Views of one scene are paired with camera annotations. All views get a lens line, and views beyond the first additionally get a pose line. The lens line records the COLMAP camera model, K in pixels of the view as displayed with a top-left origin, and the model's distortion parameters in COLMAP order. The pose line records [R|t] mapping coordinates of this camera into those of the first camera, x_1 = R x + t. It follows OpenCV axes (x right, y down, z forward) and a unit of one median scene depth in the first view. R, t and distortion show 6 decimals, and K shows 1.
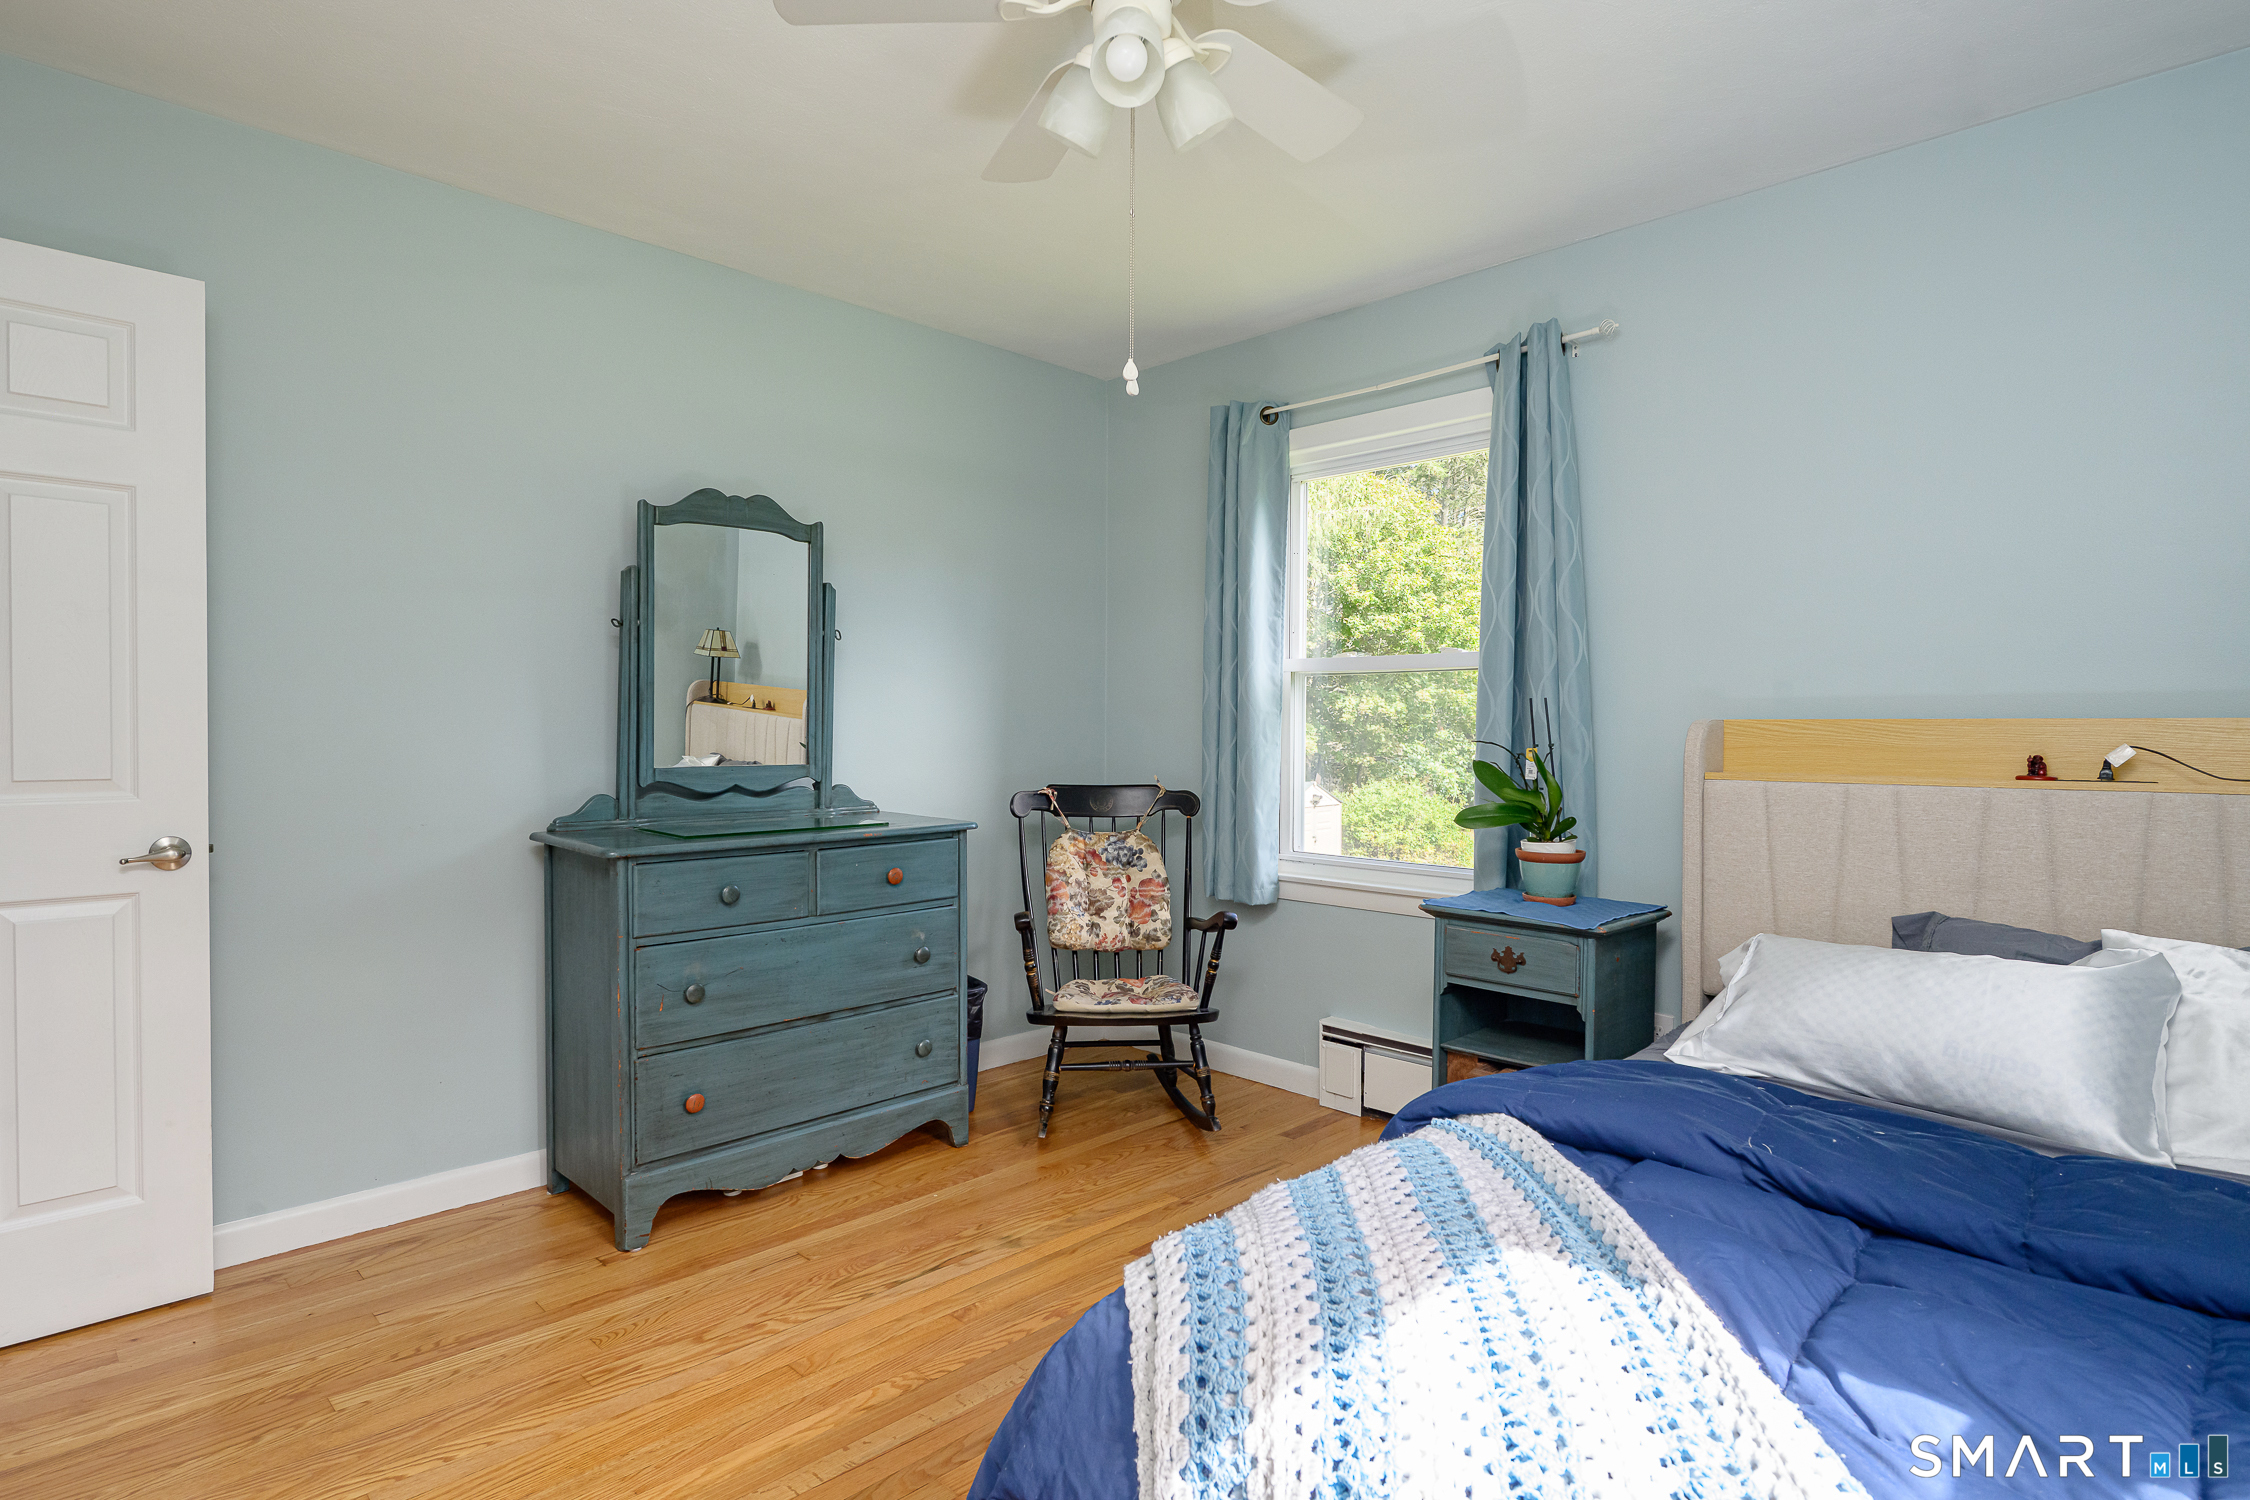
lens RADIAL K [[1170.4, 0, 1125.0], [0, 1170.4, 750.0], [0, 0, 1]] dist [-0.001290, 0.000251]
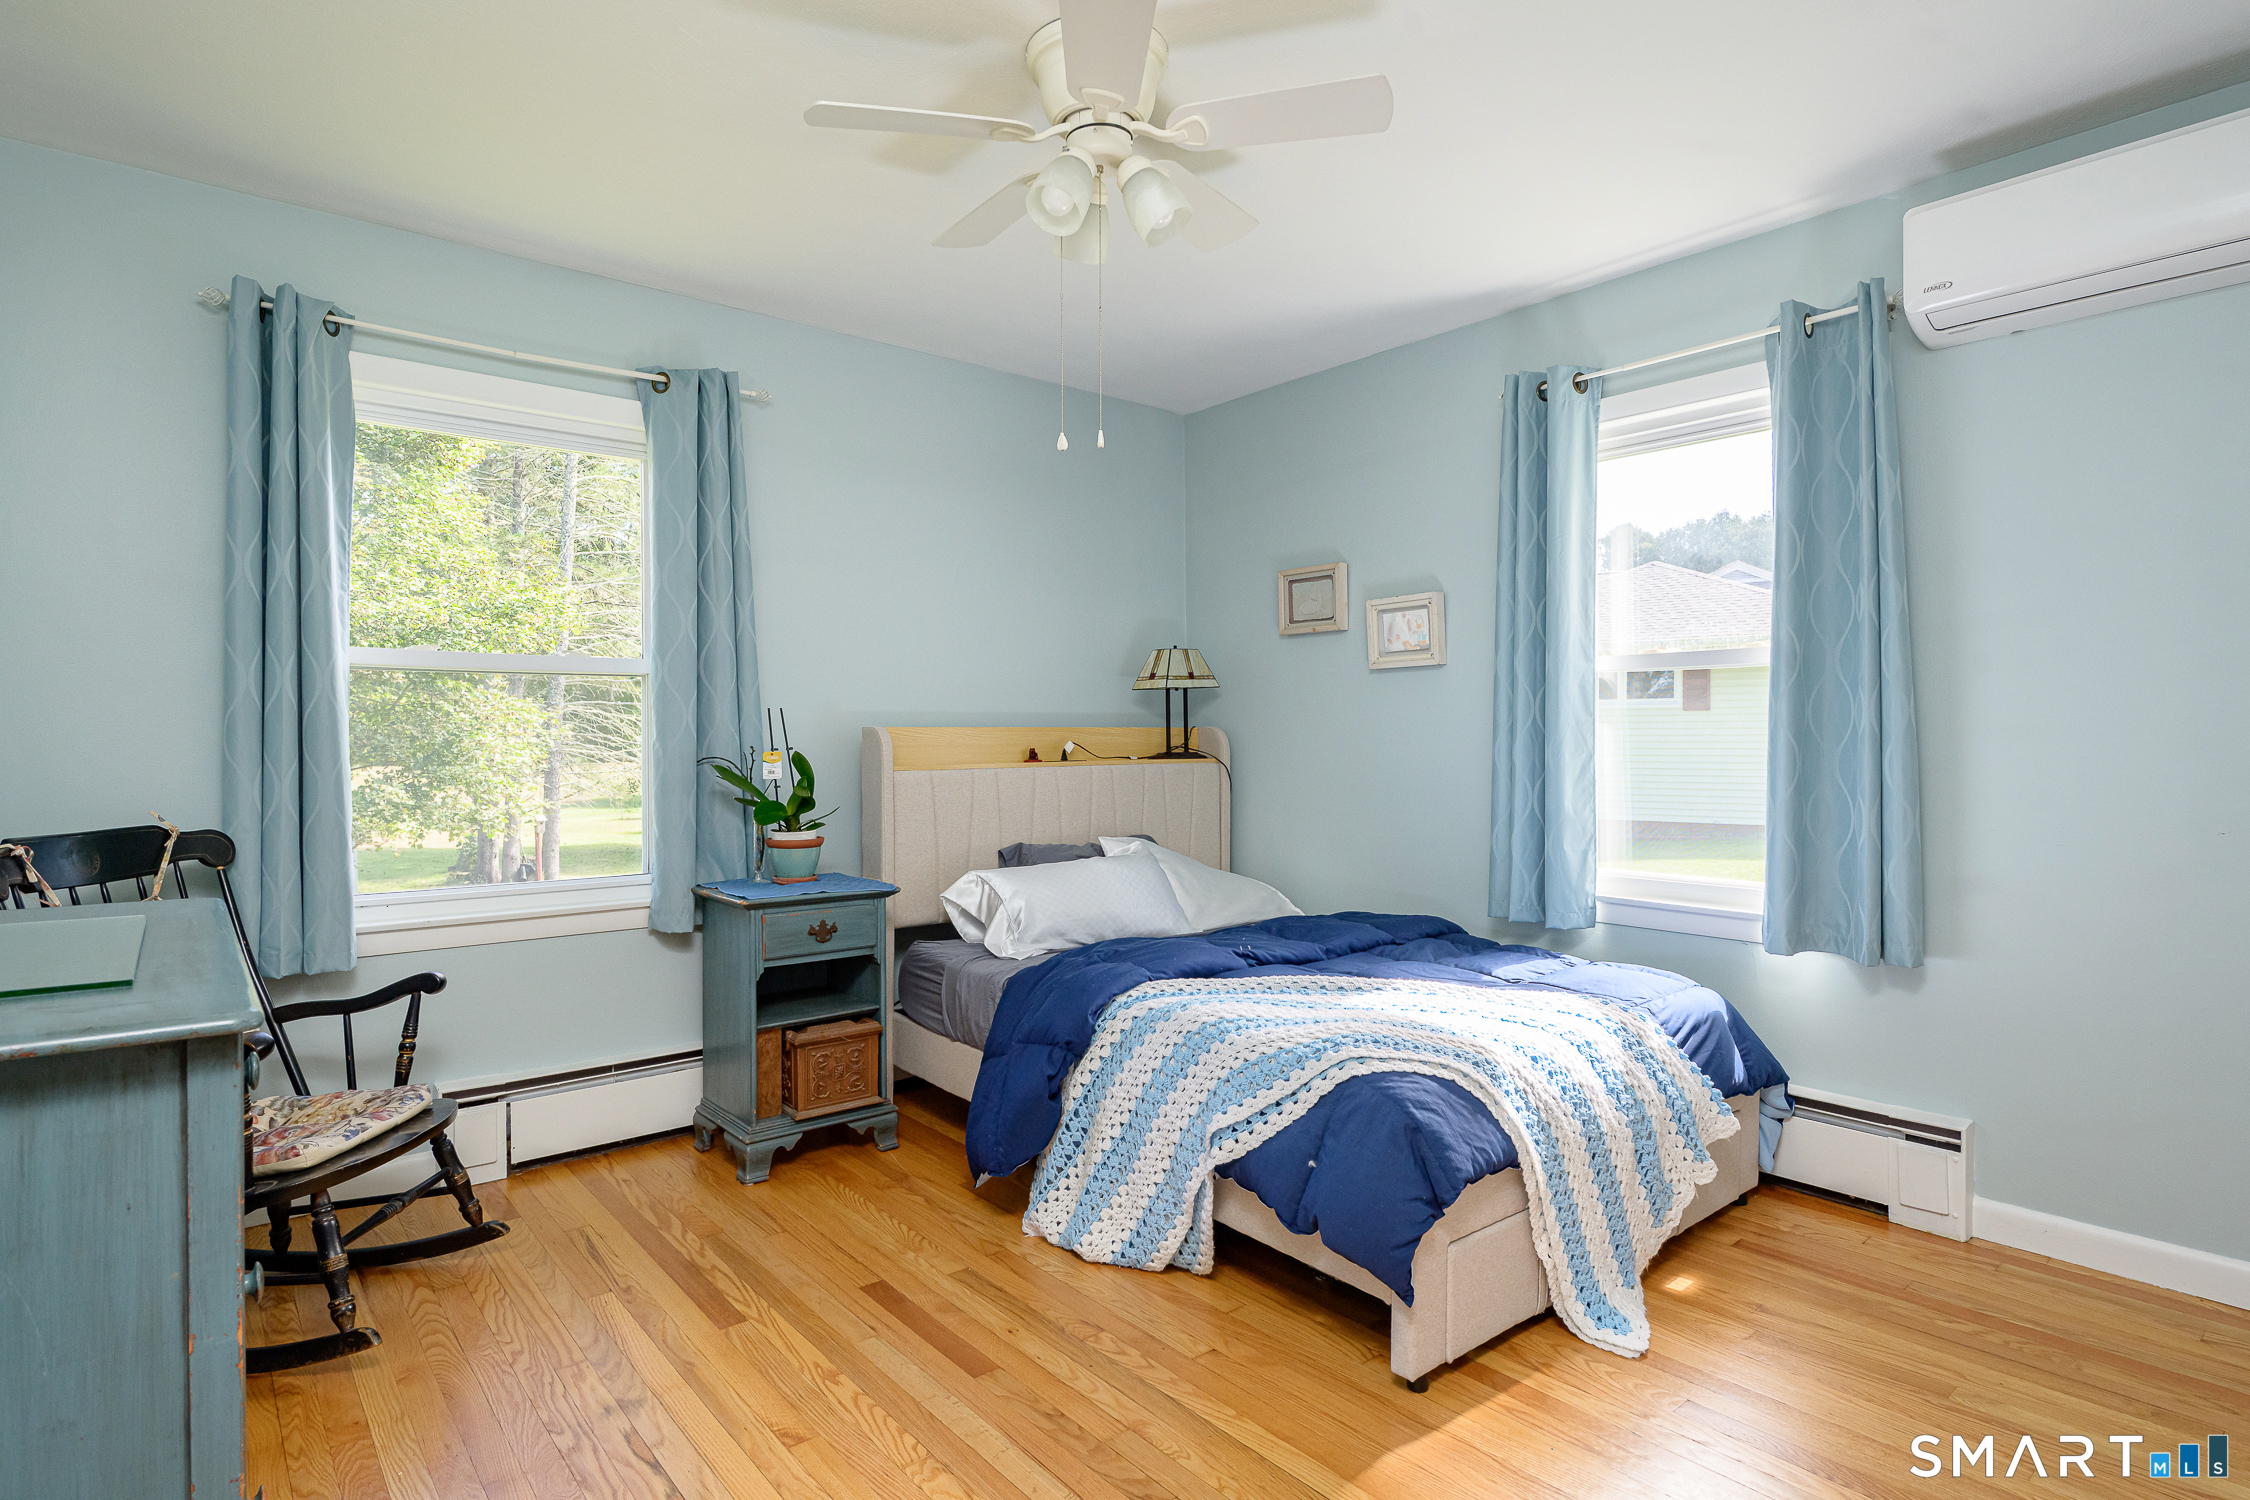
lens RADIAL K [[1170.4, 0, 1125.0], [0, 1170.4, 750.0], [0, 0, 1]] dist [-0.001290, 0.000251]
pose [[0.094577, -0.021499, 0.995285, -0.935695], [0.020658, 0.999594, 0.019629, -0.023584], [-0.995303, 0.018704, 0.094982, 0.667216]]
